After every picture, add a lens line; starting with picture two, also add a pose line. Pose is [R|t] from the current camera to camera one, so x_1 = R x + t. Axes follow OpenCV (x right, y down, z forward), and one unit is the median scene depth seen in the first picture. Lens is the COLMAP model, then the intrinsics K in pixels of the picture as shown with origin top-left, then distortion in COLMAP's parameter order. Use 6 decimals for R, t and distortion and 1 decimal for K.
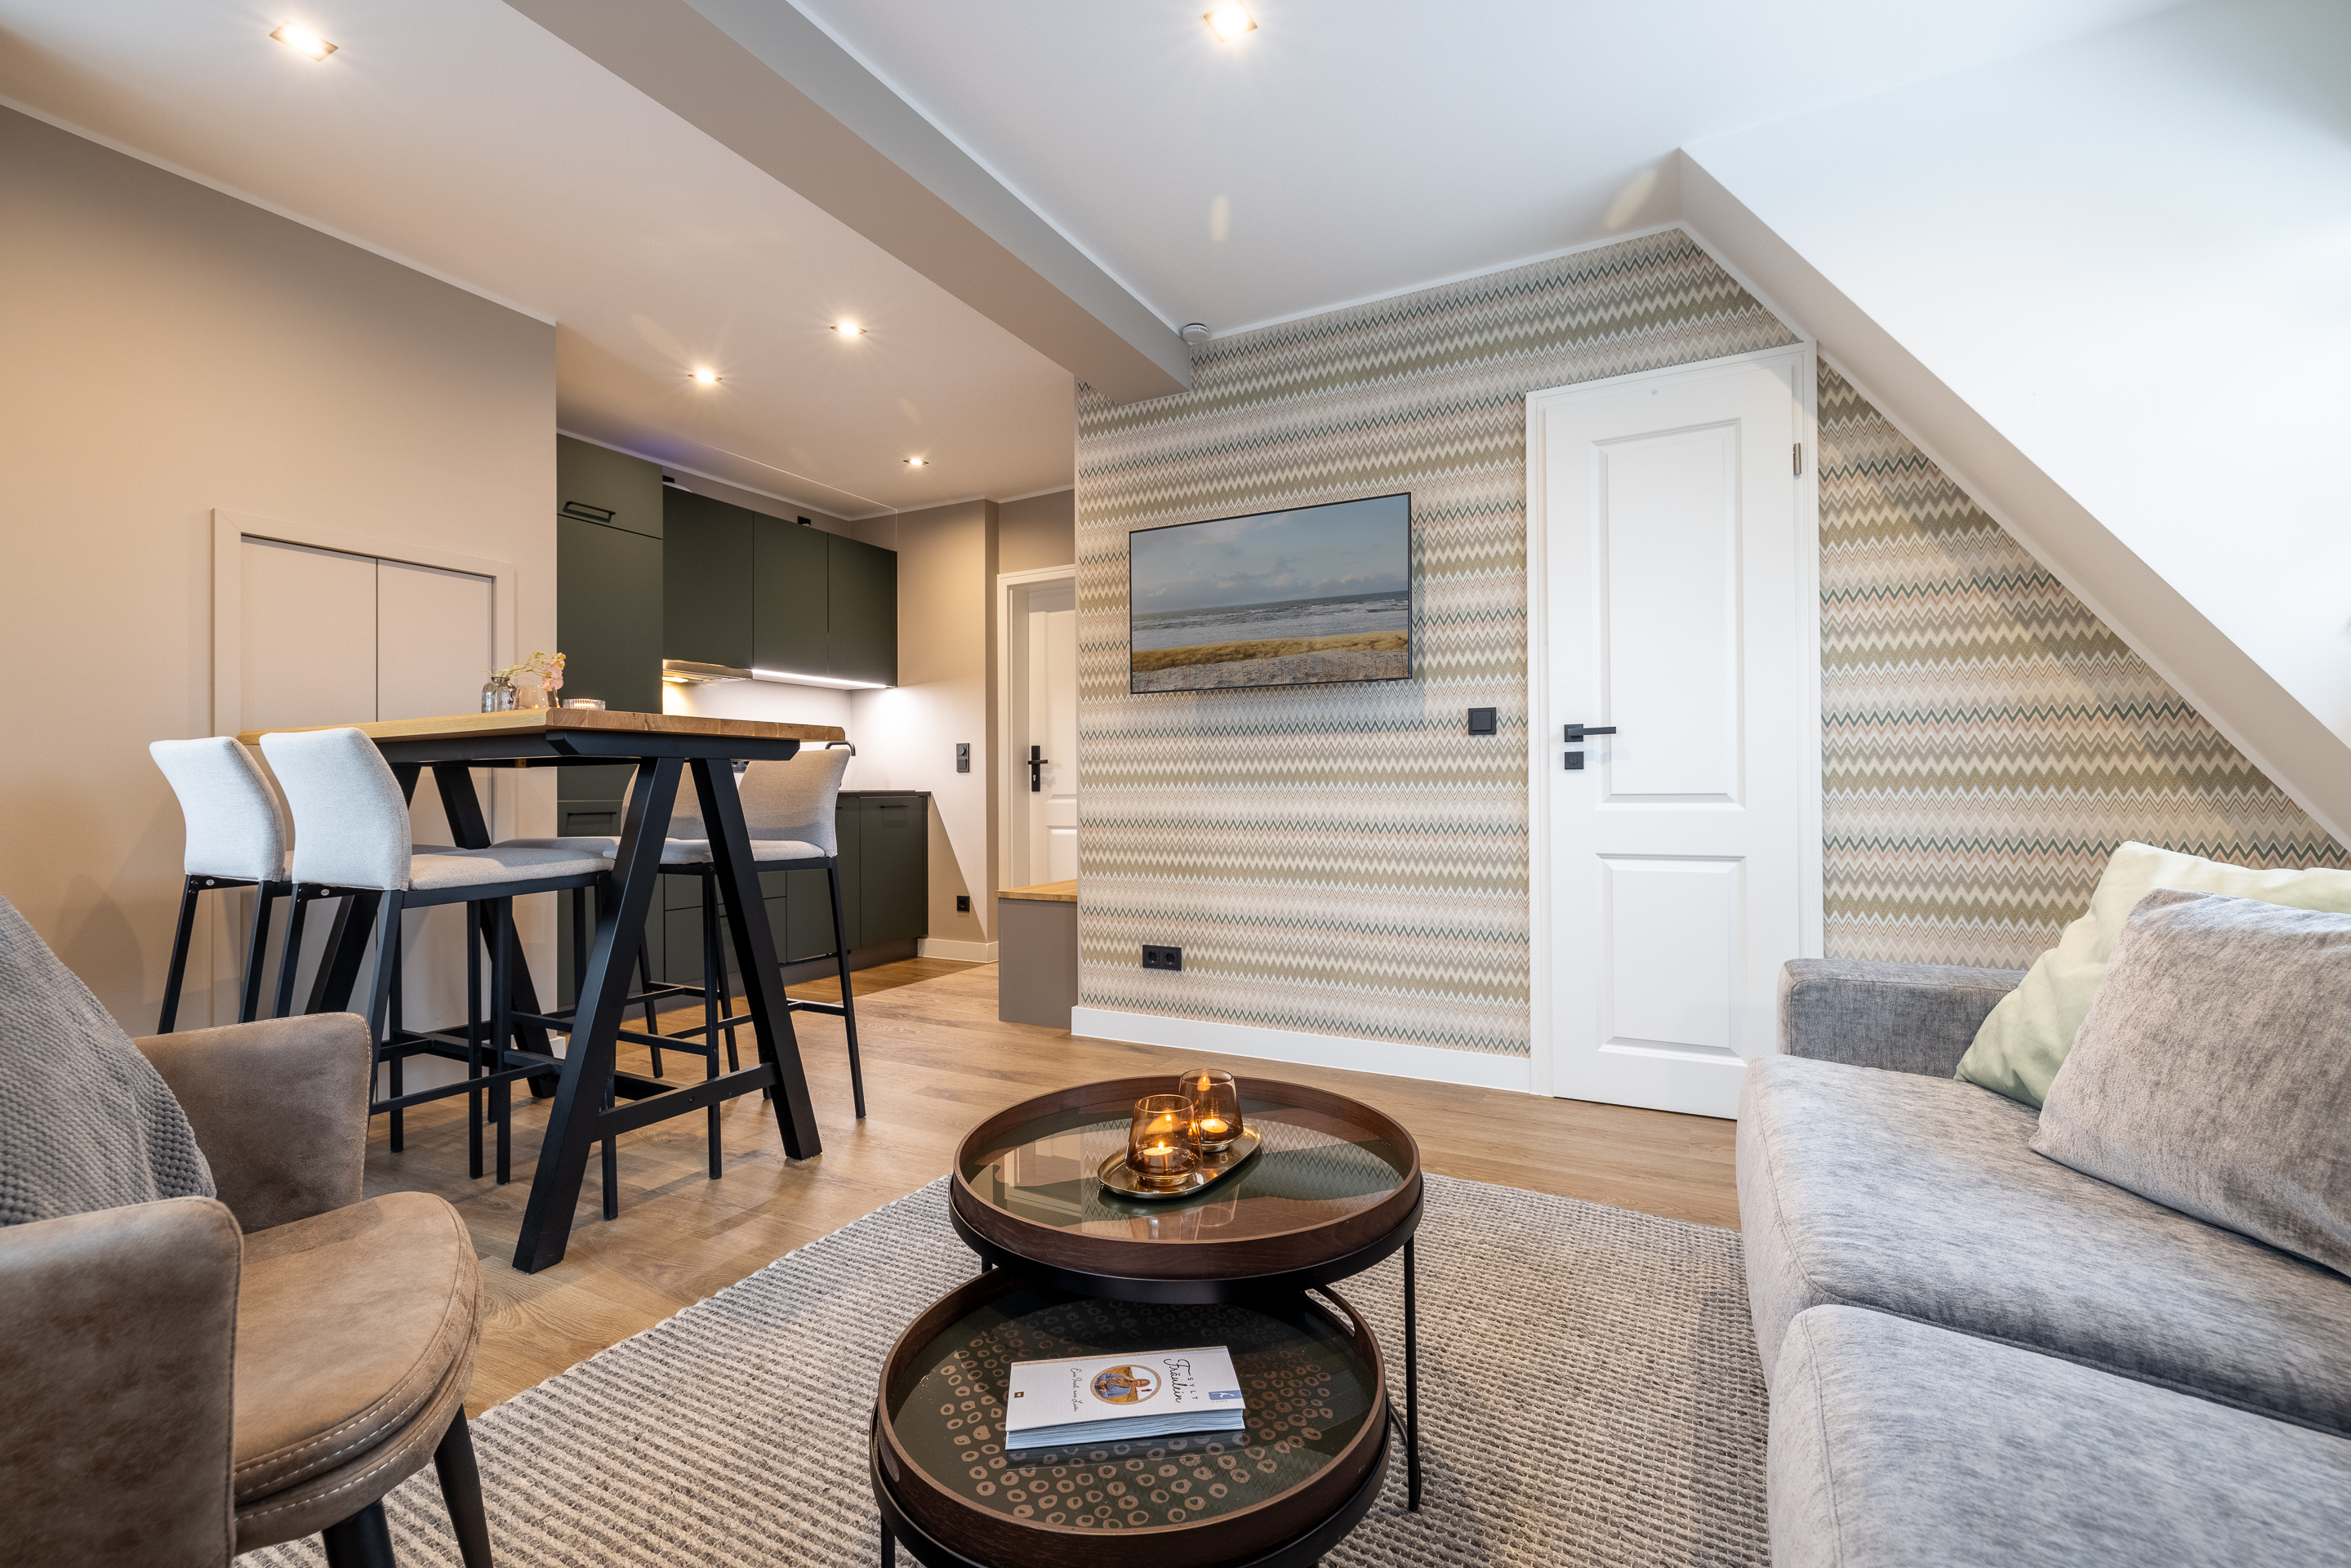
lens RADIAL K [[971.0, 0, 1175.5], [0, 971.0, 784.0], [0, 0, 1]] dist [0.001443, 0.000196]
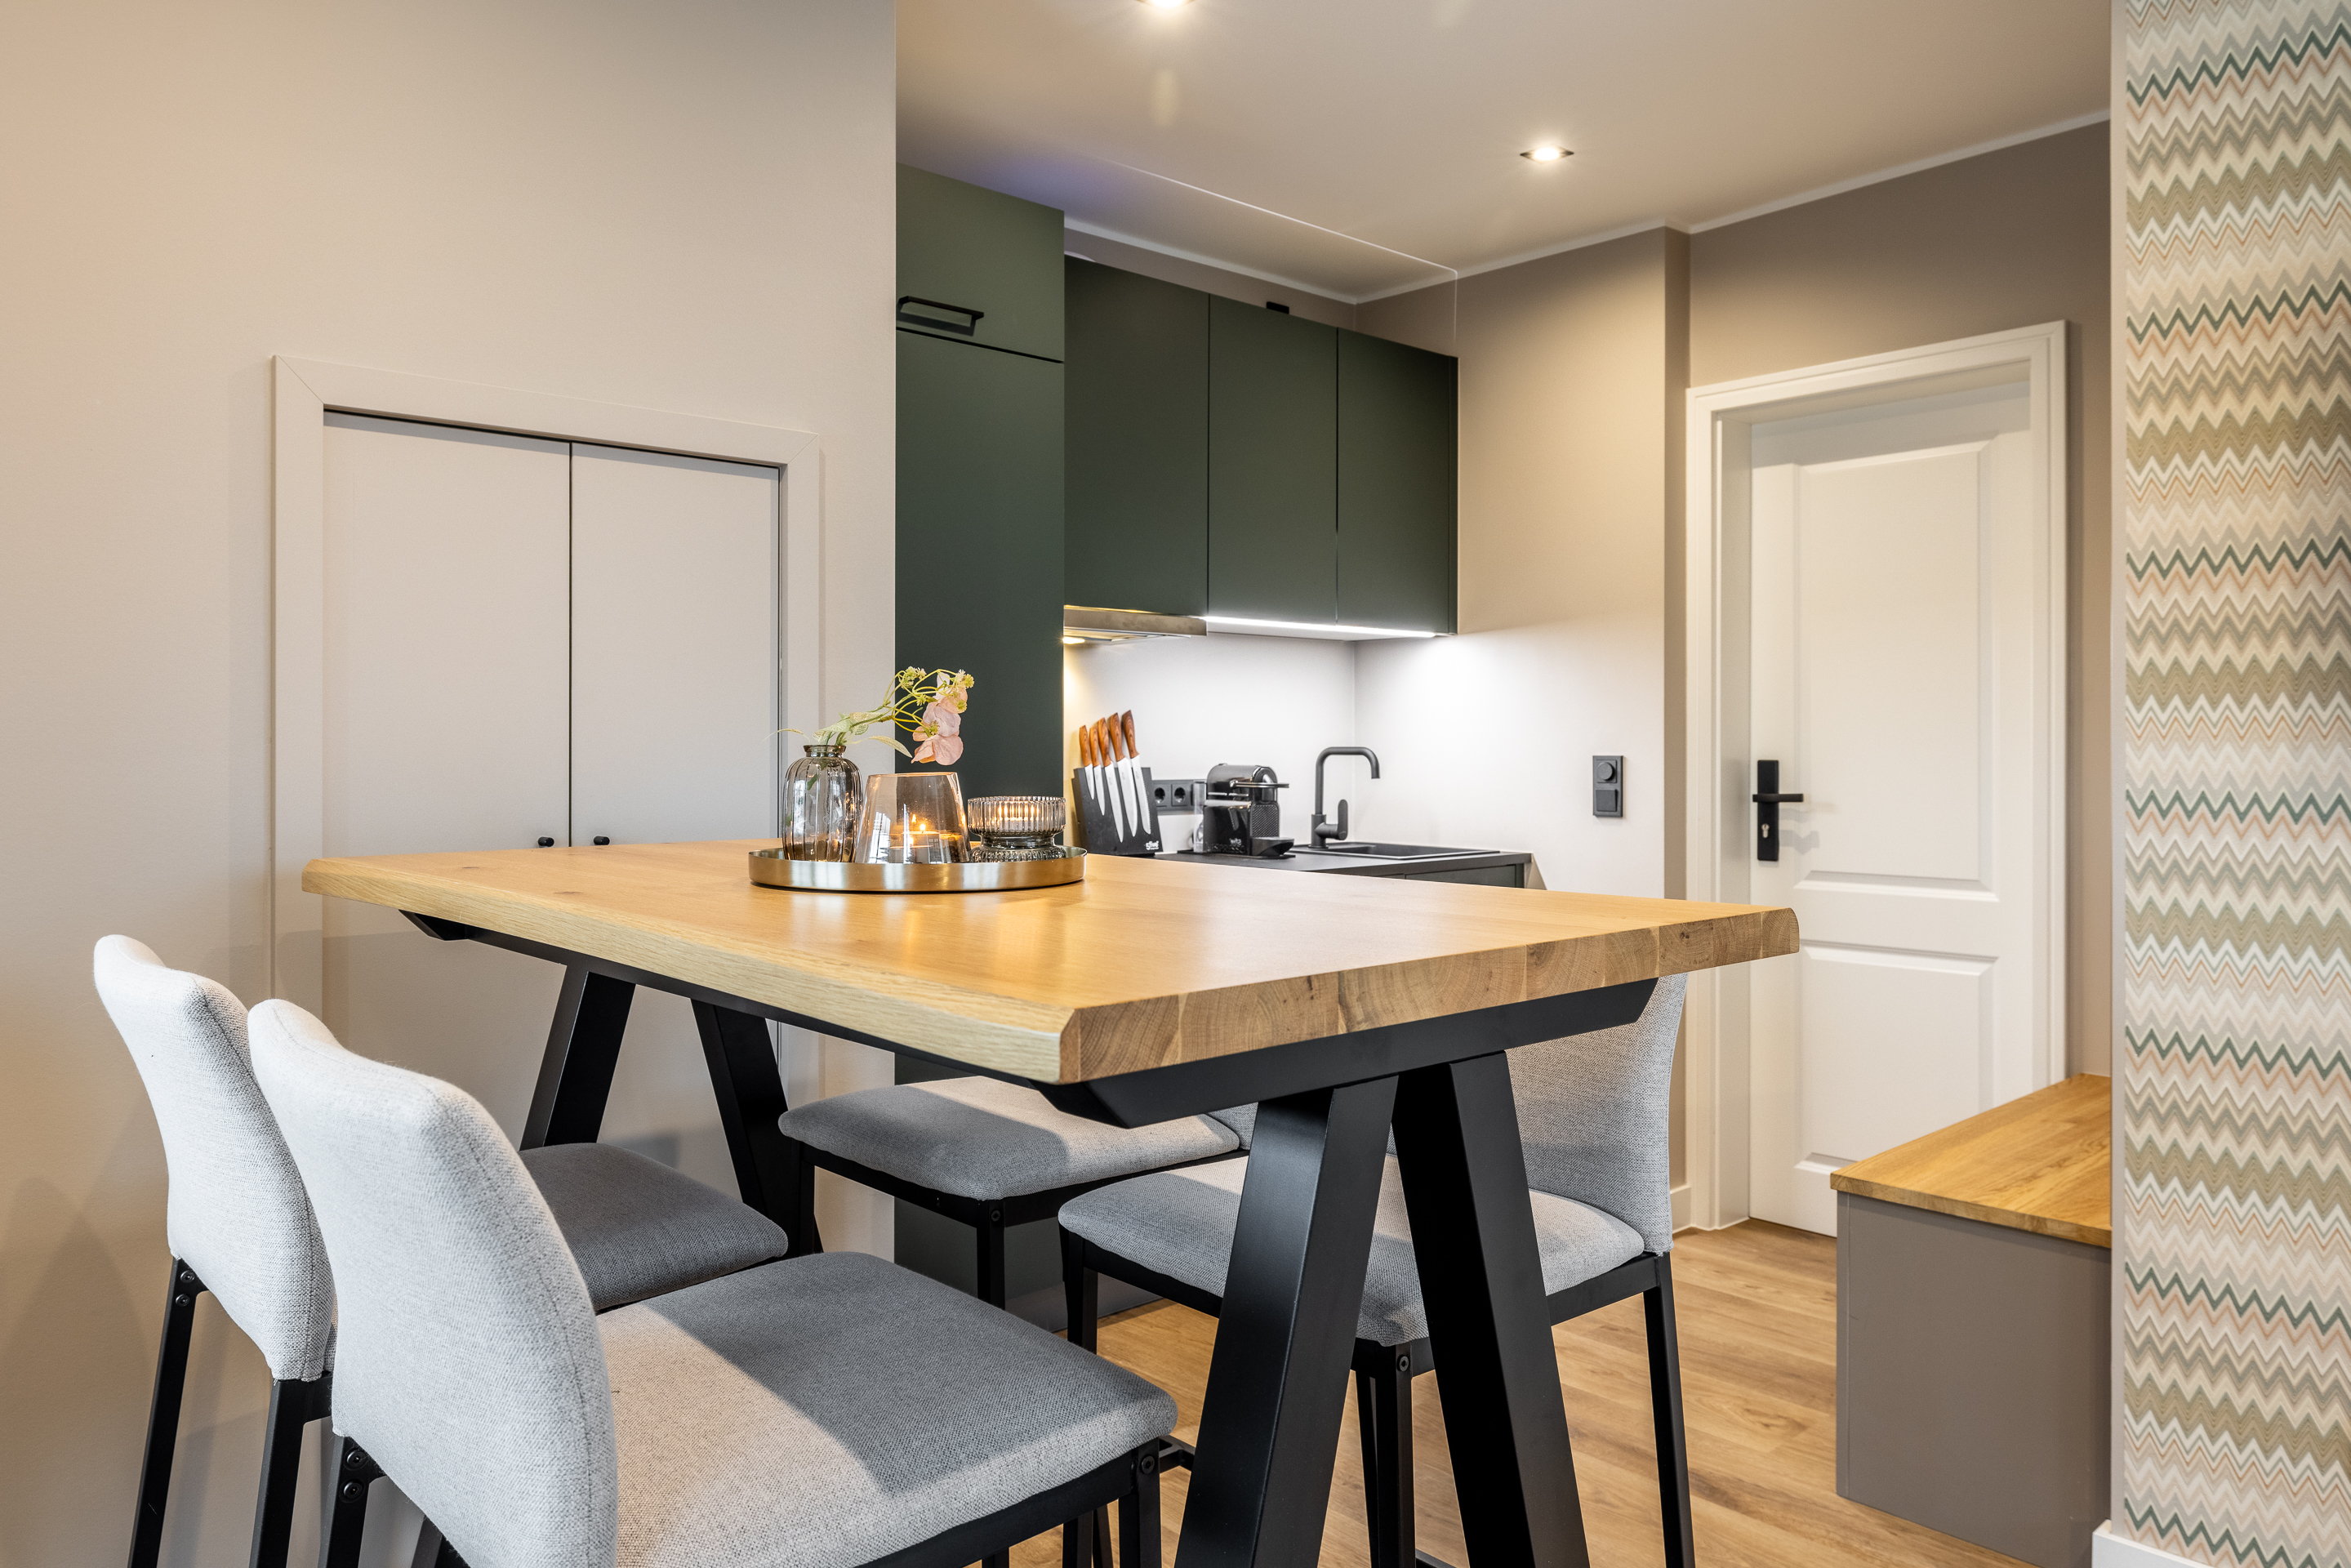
lens RADIAL K [[1613.7, 0, 1164.1], [0, 1613.7, 776.9], [0, 0, 1]] dist [-0.001395, 0.001417]
pose [[0.938261, 0.011833, -0.345726, -0.151431], [-0.005042, 0.999776, 0.020536, -0.046949], [0.345892, -0.017525, 0.938111, 0.195814]]
